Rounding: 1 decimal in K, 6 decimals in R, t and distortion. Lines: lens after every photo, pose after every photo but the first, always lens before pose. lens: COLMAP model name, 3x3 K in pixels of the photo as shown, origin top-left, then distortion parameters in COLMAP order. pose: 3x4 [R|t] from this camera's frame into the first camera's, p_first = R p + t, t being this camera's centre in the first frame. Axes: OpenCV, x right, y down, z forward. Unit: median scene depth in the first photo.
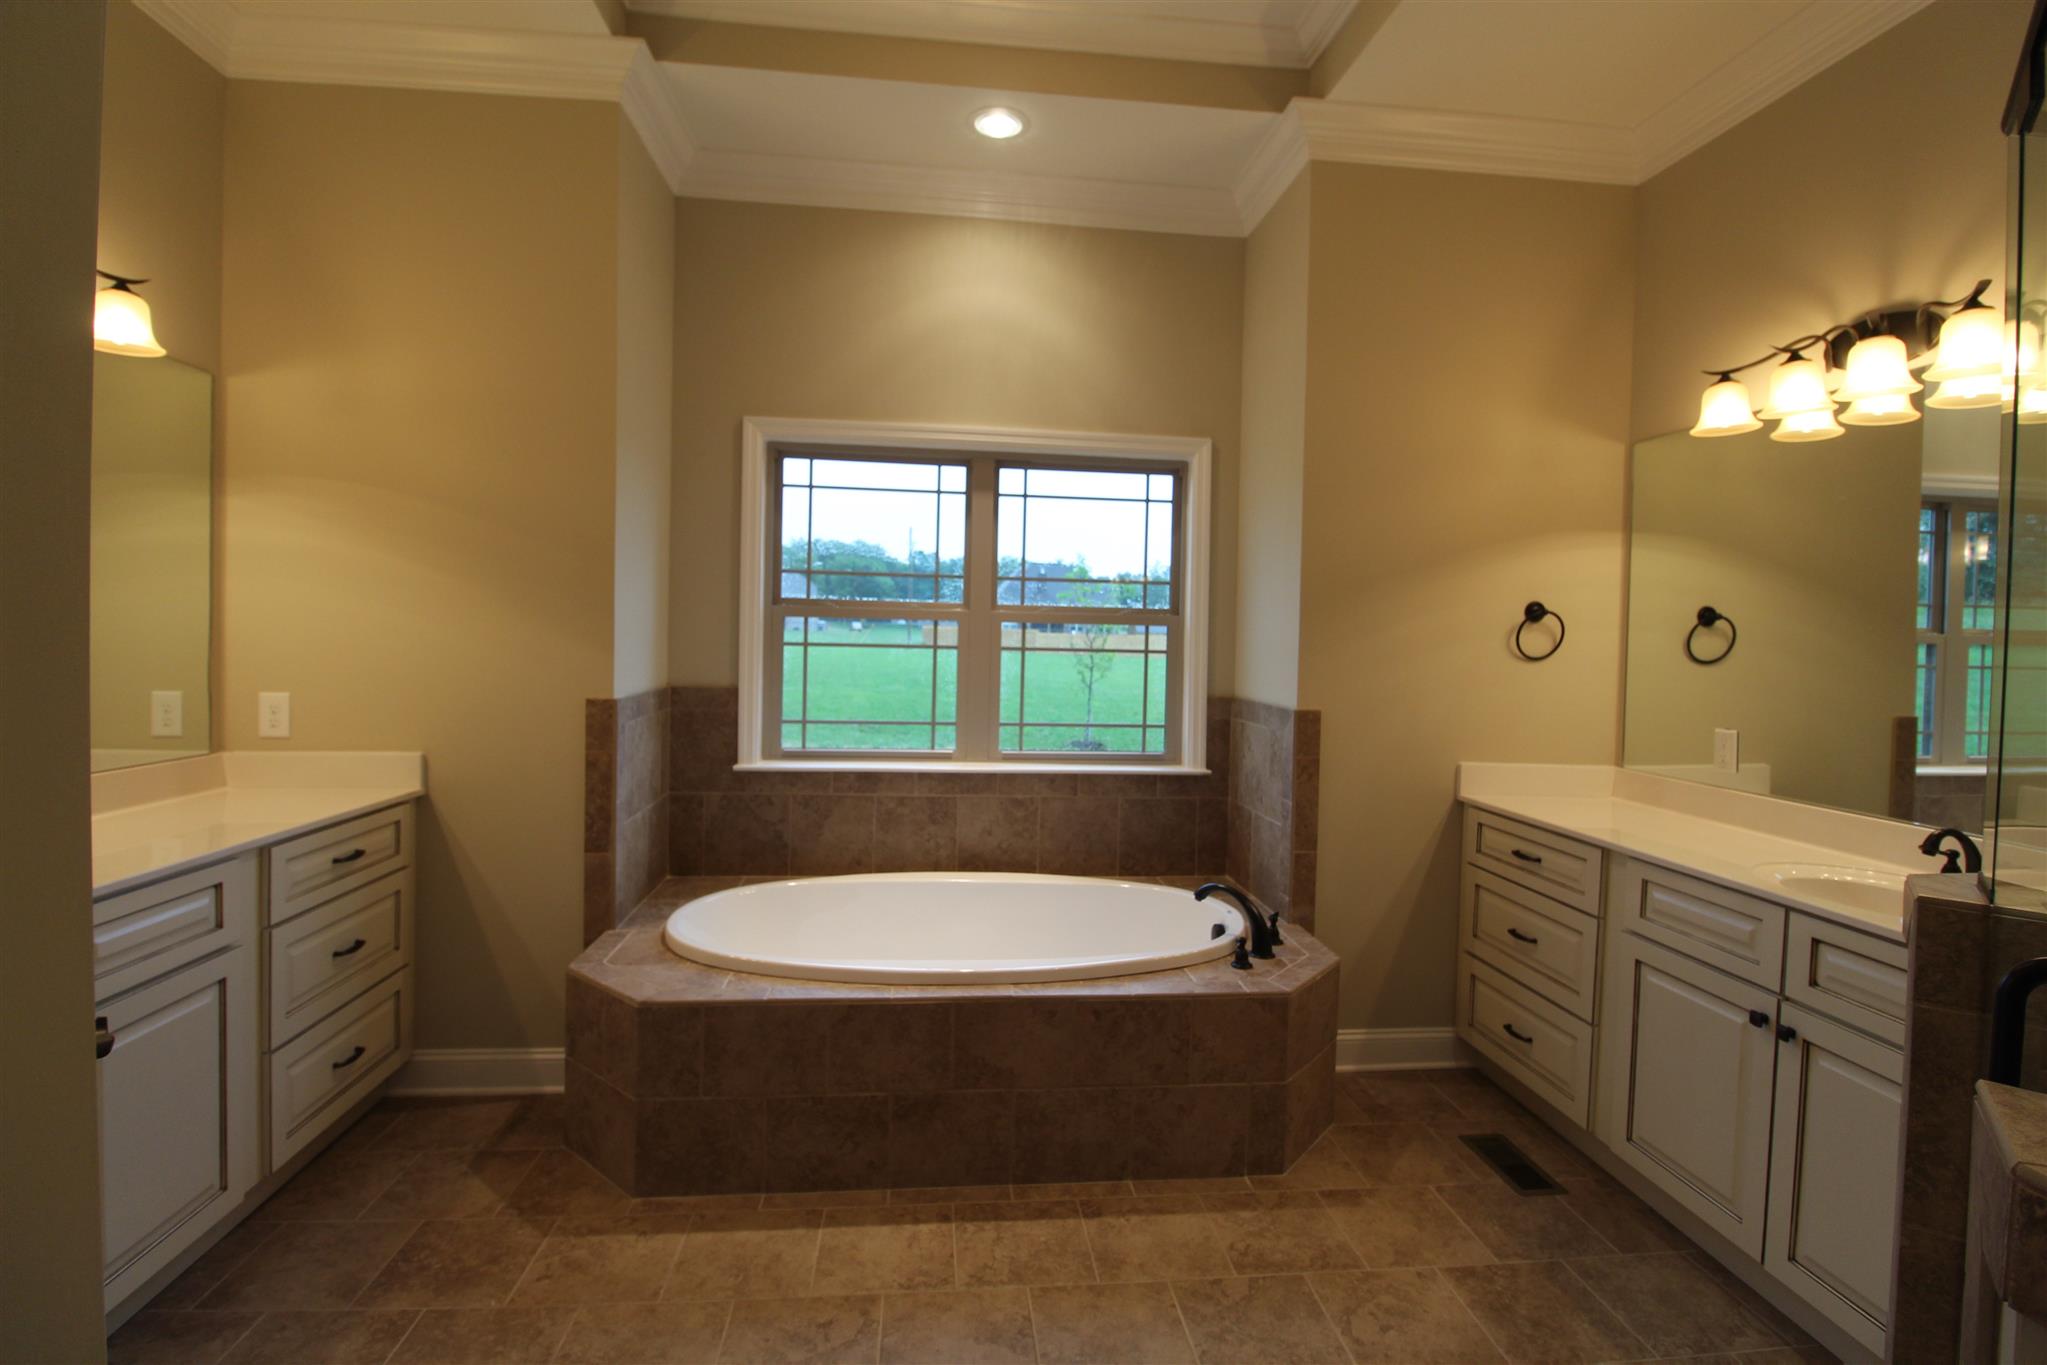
lens RADIAL K [[951.4, 0, 1026.1], [0, 951.4, 652.1], [0, 0, 1]] dist [-0.001336, -0.011902]
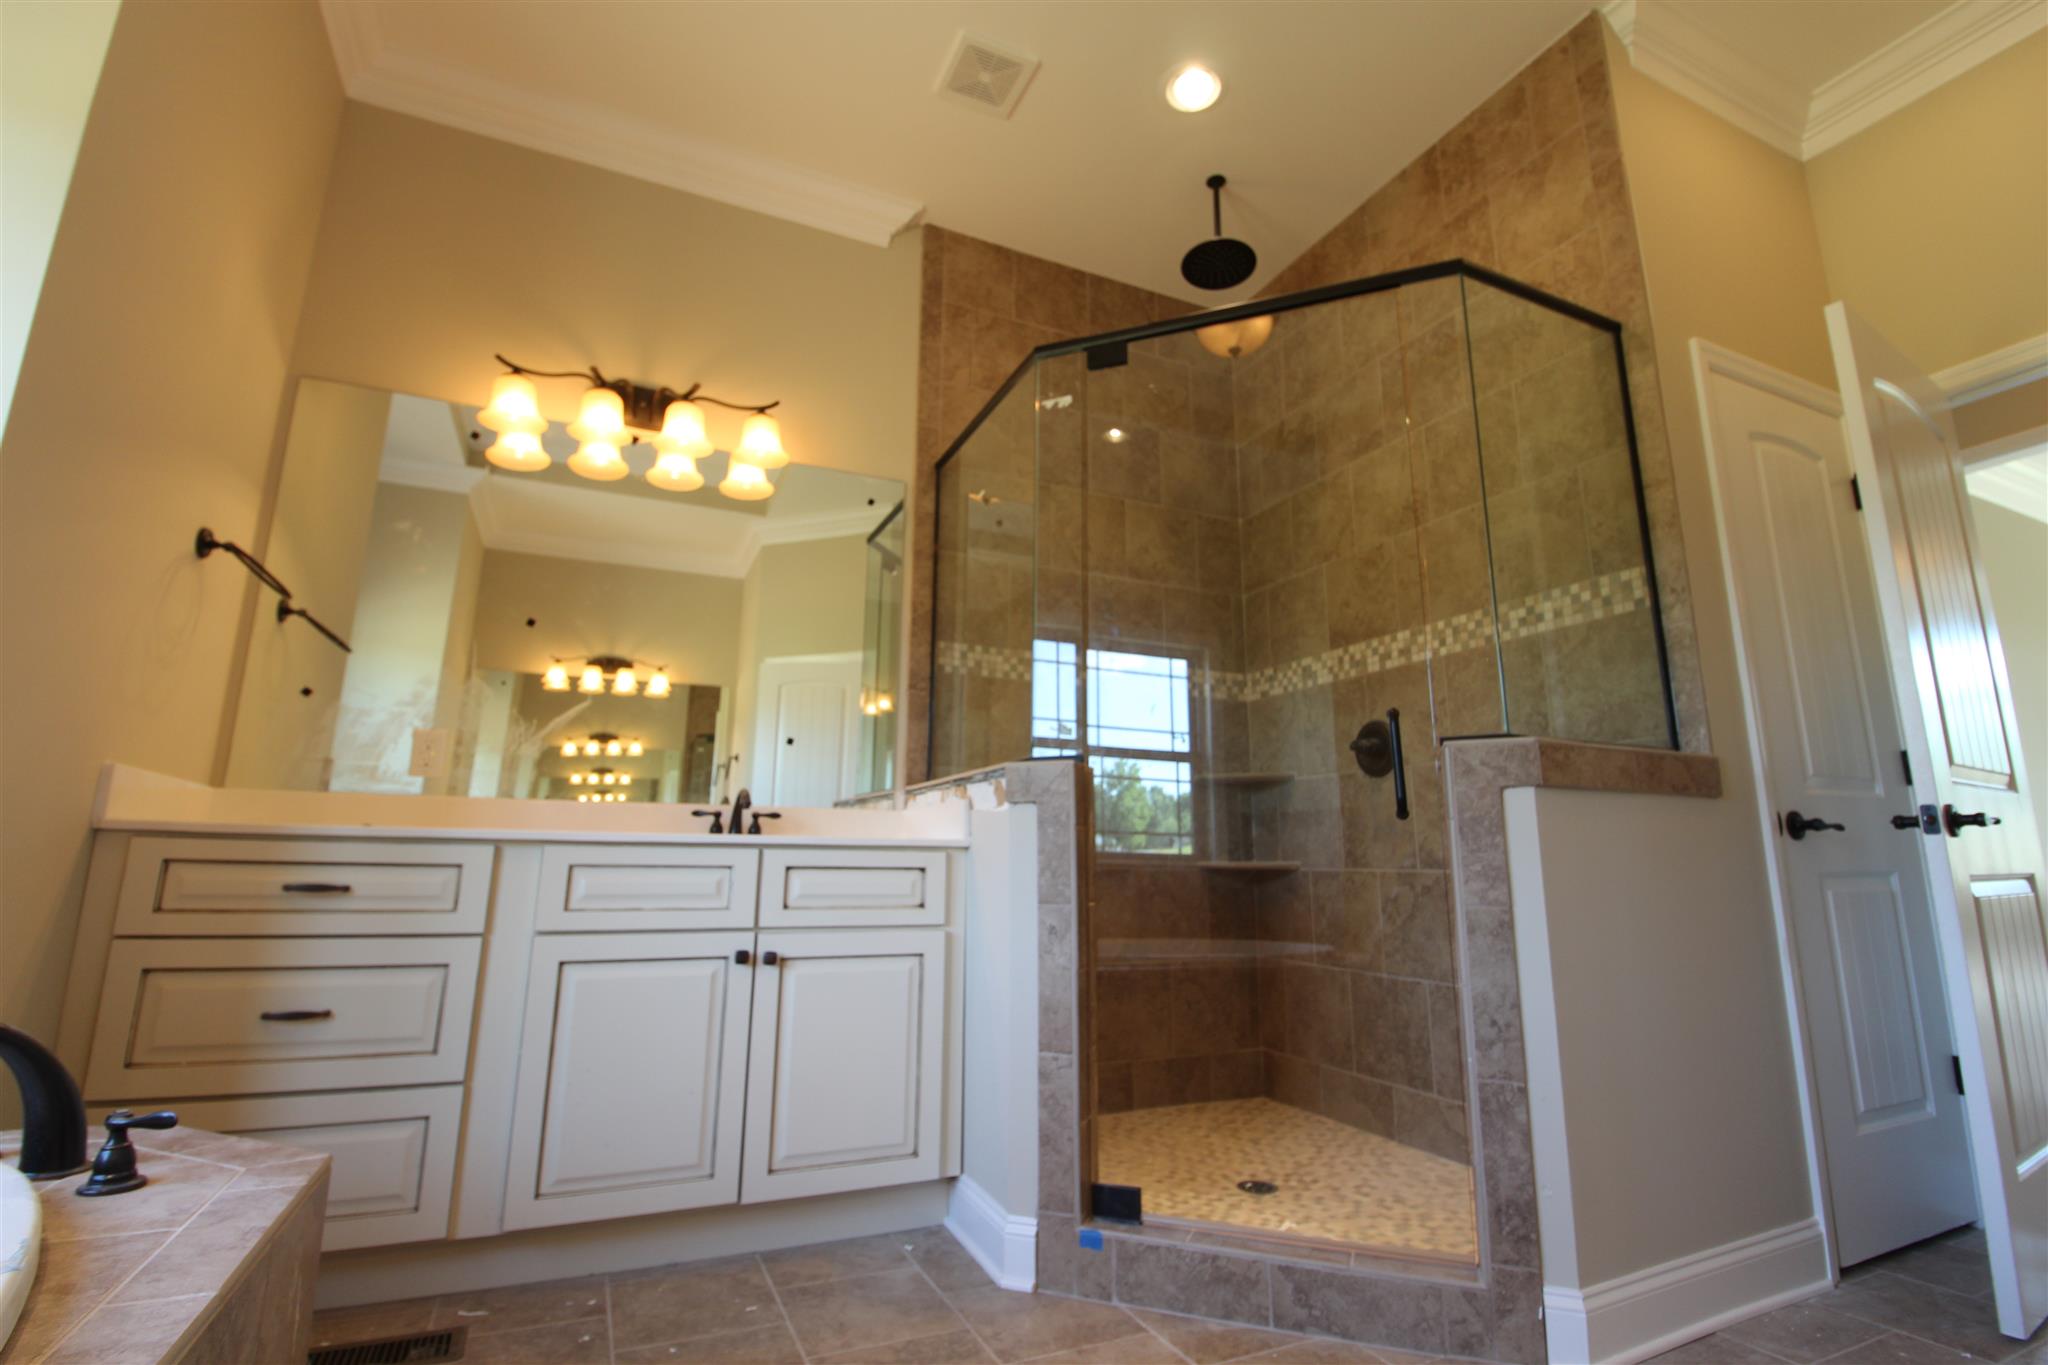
lens RADIAL K [[951.9, 0, 1026.6], [0, 951.9, 652.0], [0, 0, 1]] dist [-0.001336, -0.011902]
pose [[-0.338840, 0.179941, 0.923476, -0.386339], [0.000811, 0.981596, -0.190968, 0.246167], [-0.940844, -0.063959, -0.332750, 1.043851]]
